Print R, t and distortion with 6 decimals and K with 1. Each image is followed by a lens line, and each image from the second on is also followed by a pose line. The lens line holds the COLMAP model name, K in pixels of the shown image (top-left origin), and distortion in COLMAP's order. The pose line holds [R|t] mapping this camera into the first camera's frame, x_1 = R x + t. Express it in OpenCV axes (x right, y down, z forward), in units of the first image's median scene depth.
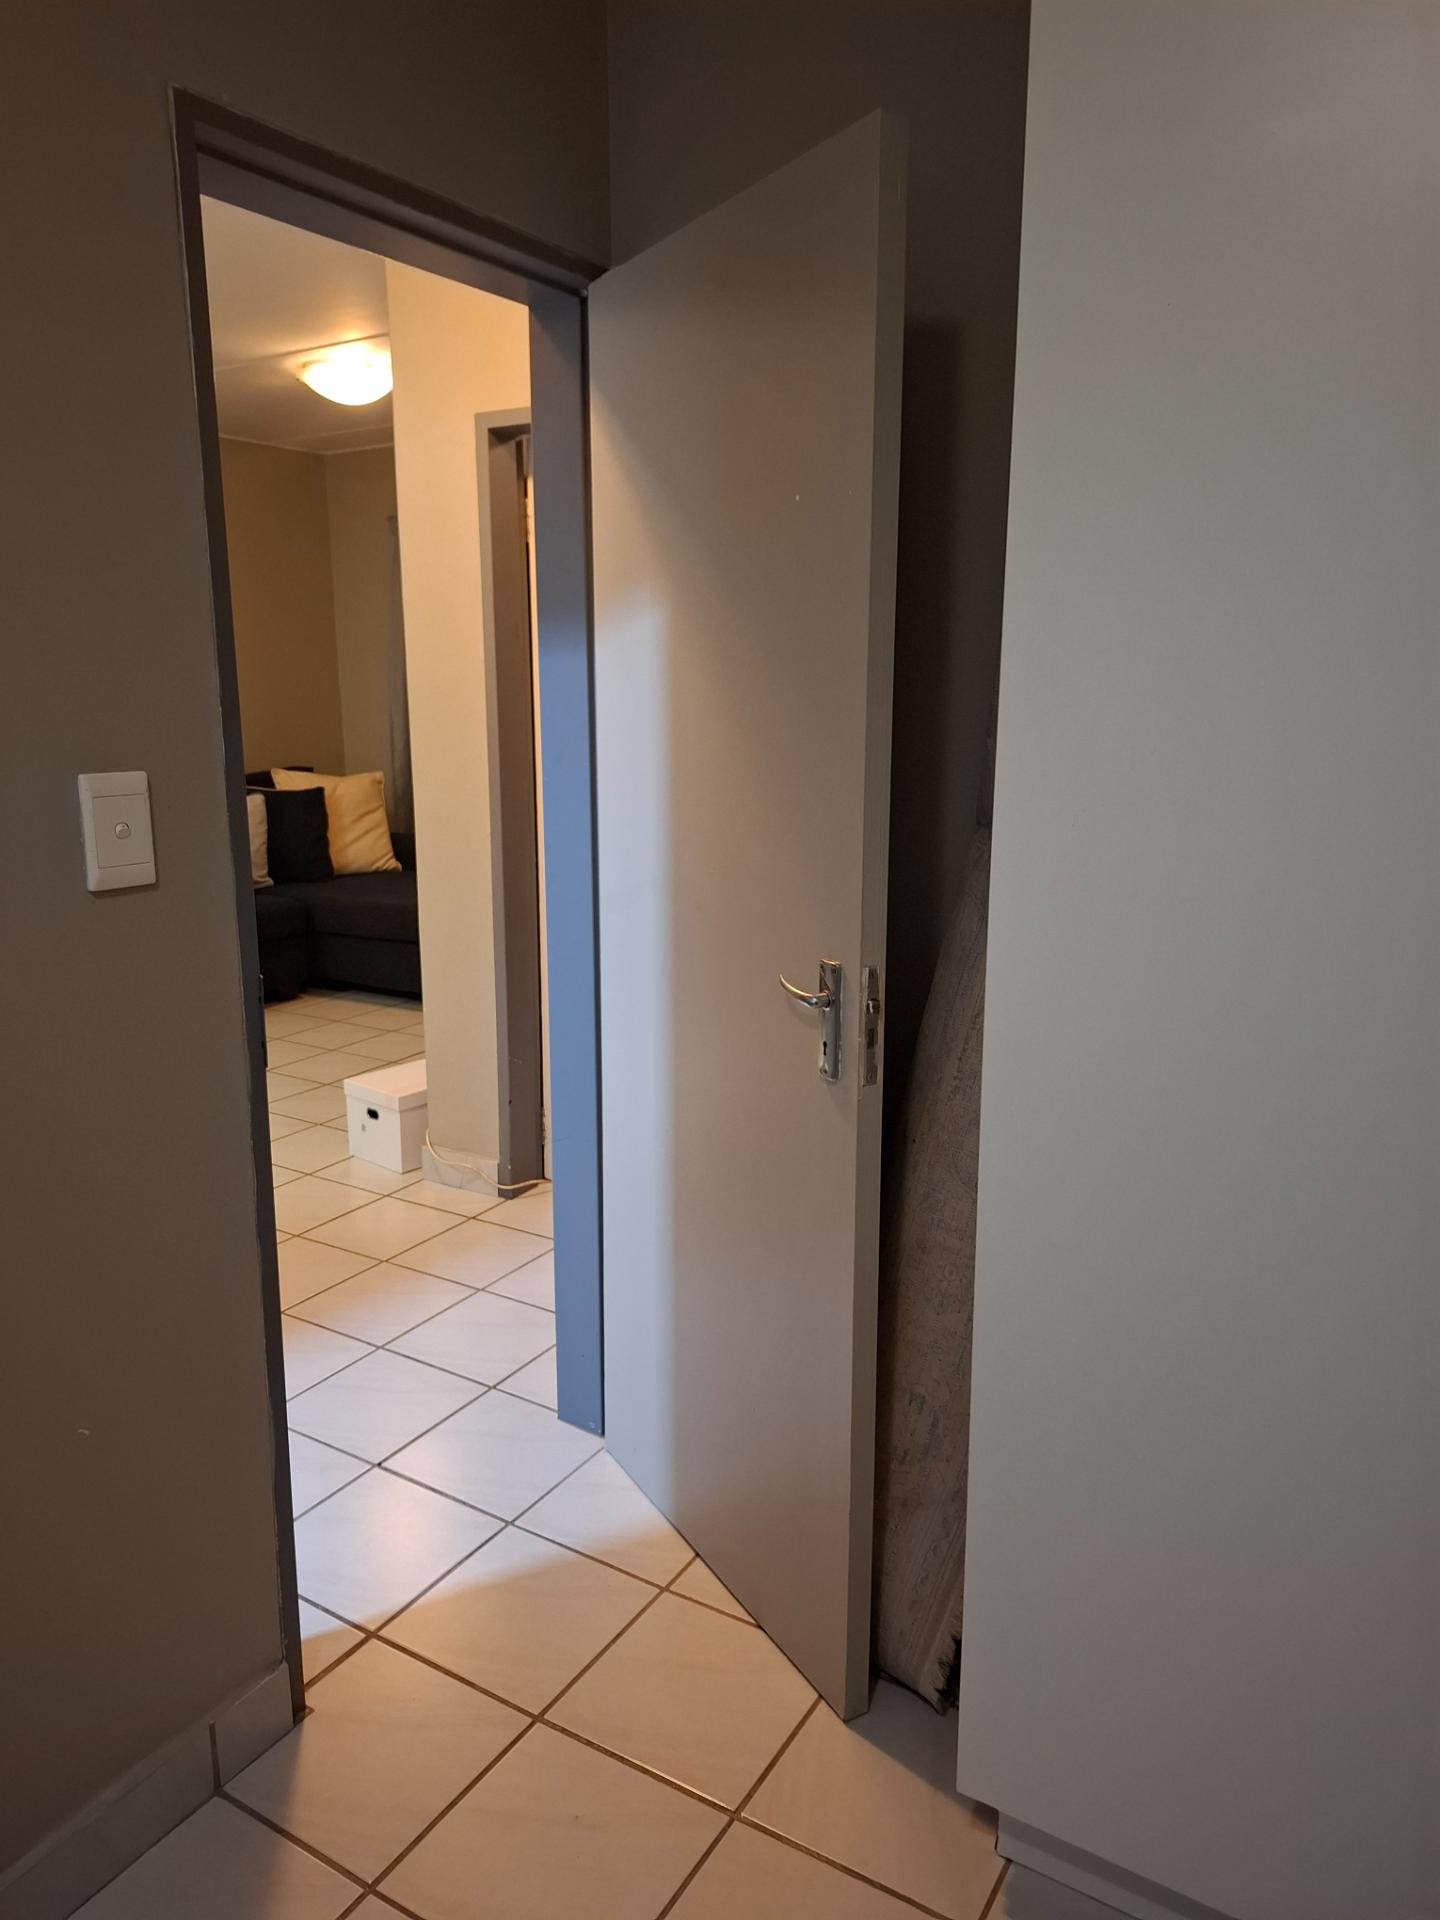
lens RADIAL K [[1349.6, 0, 715.2], [0, 1349.6, 953.9], [0, 0, 1]] dist [0.079694, -0.066383]
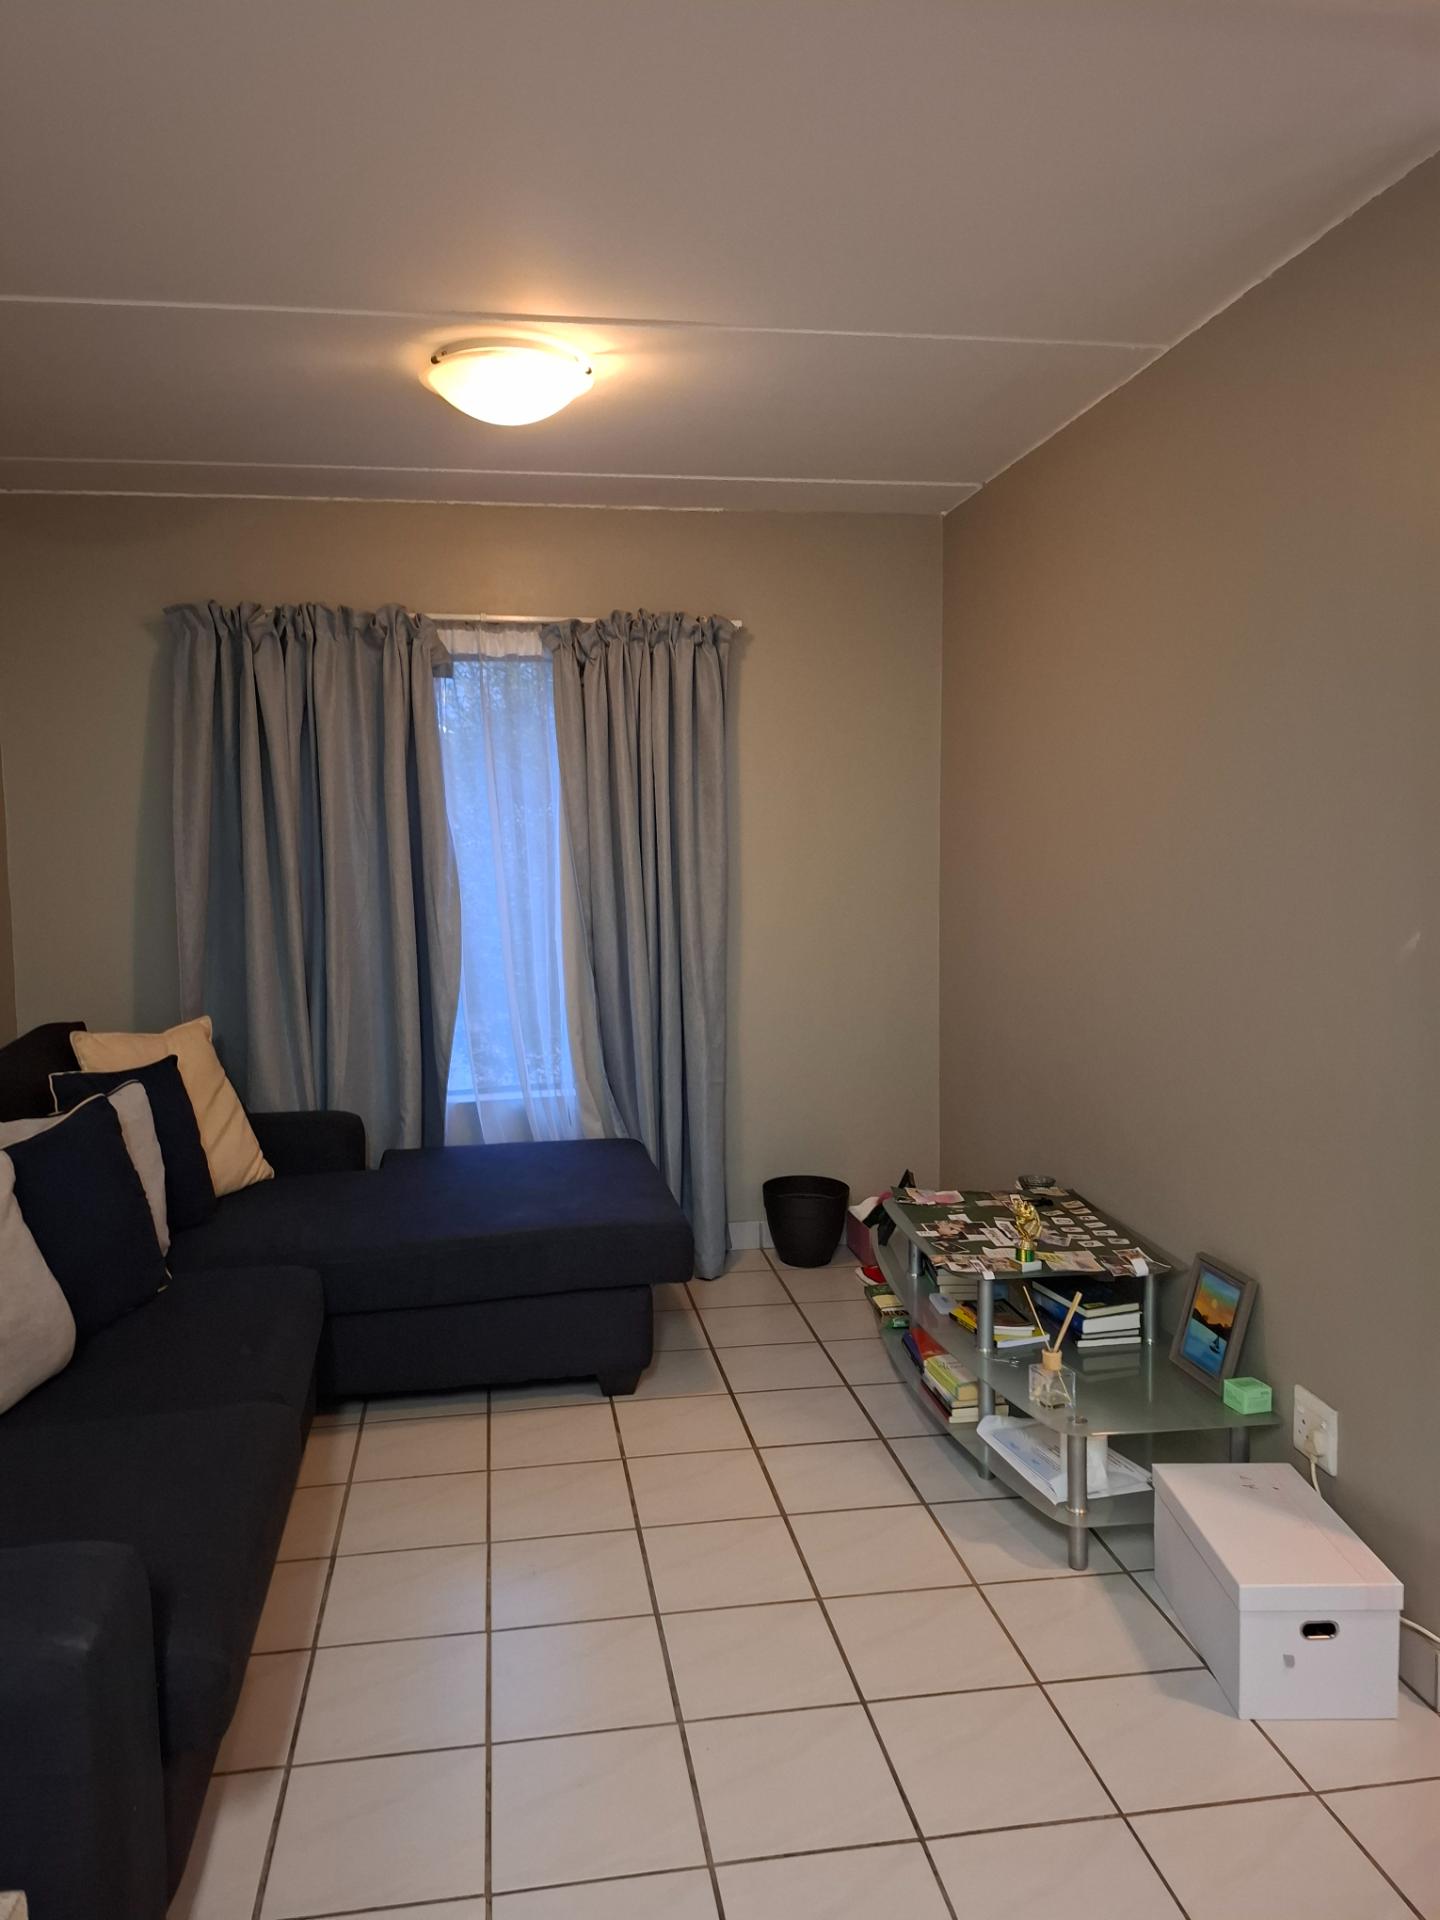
lens RADIAL K [[1349.6, 0, 715.2], [0, 1349.6, 953.9], [0, 0, 1]] dist [0.079694, -0.066383]
pose [[0.766864, -0.069580, 0.638026, -0.466554], [0.148883, 0.986275, -0.071389, -0.088781], [-0.624302, 0.149737, 0.766698, 0.411382]]
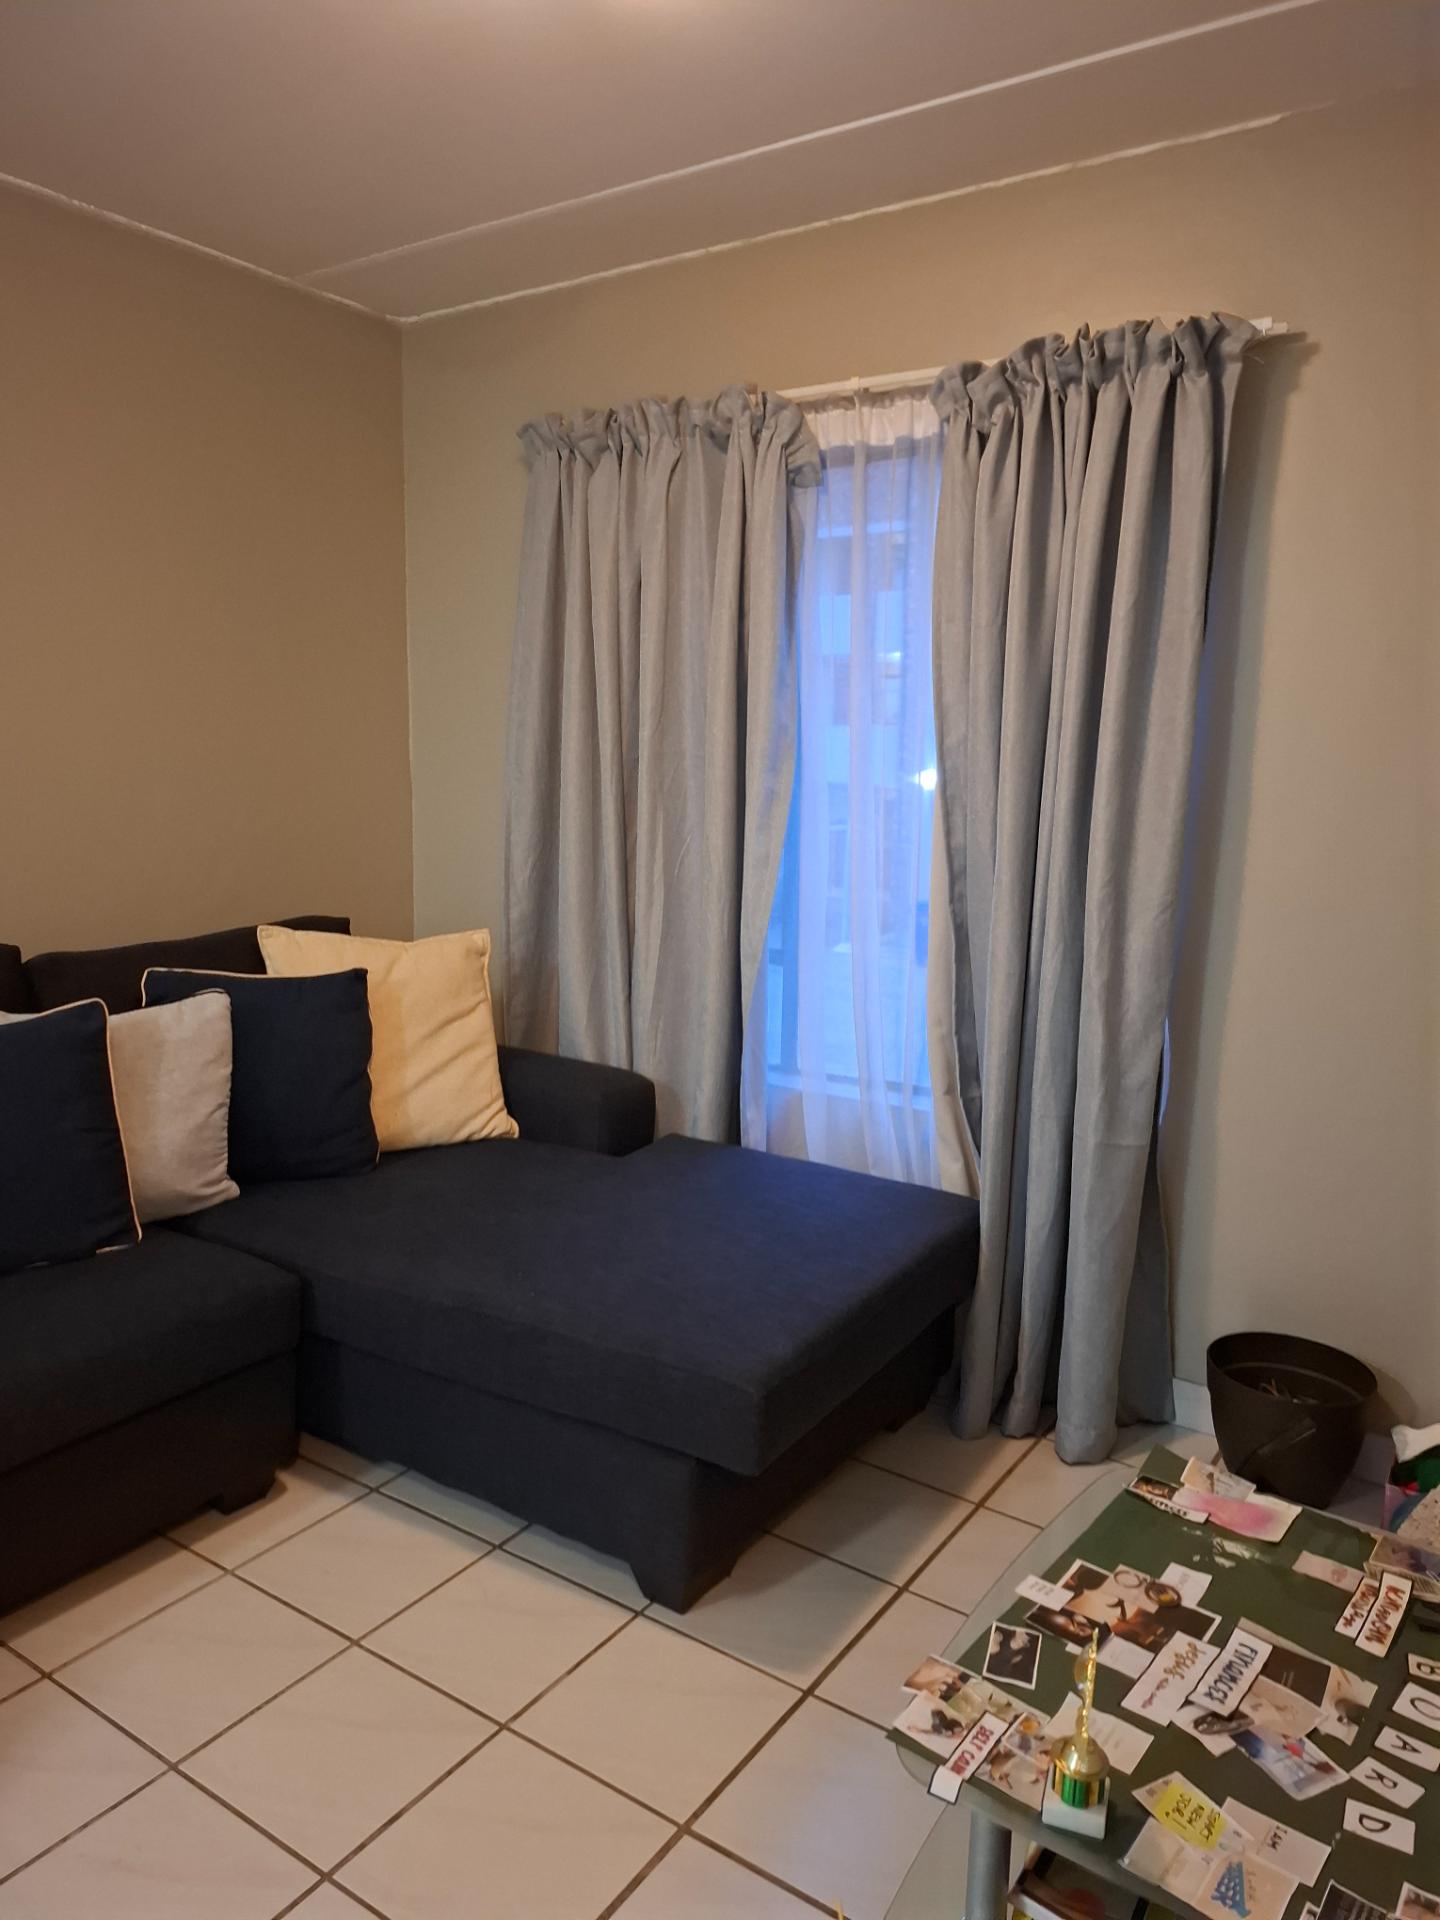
lens RADIAL K [[1349.6, 0, 715.2], [0, 1349.6, 953.9], [0, 0, 1]] dist [0.079694, -0.066383]
pose [[0.998049, 0.021316, -0.058678, -0.136977], [-0.024961, 0.997758, -0.062092, -0.100092], [0.057223, 0.063435, 0.996344, 0.528794]]
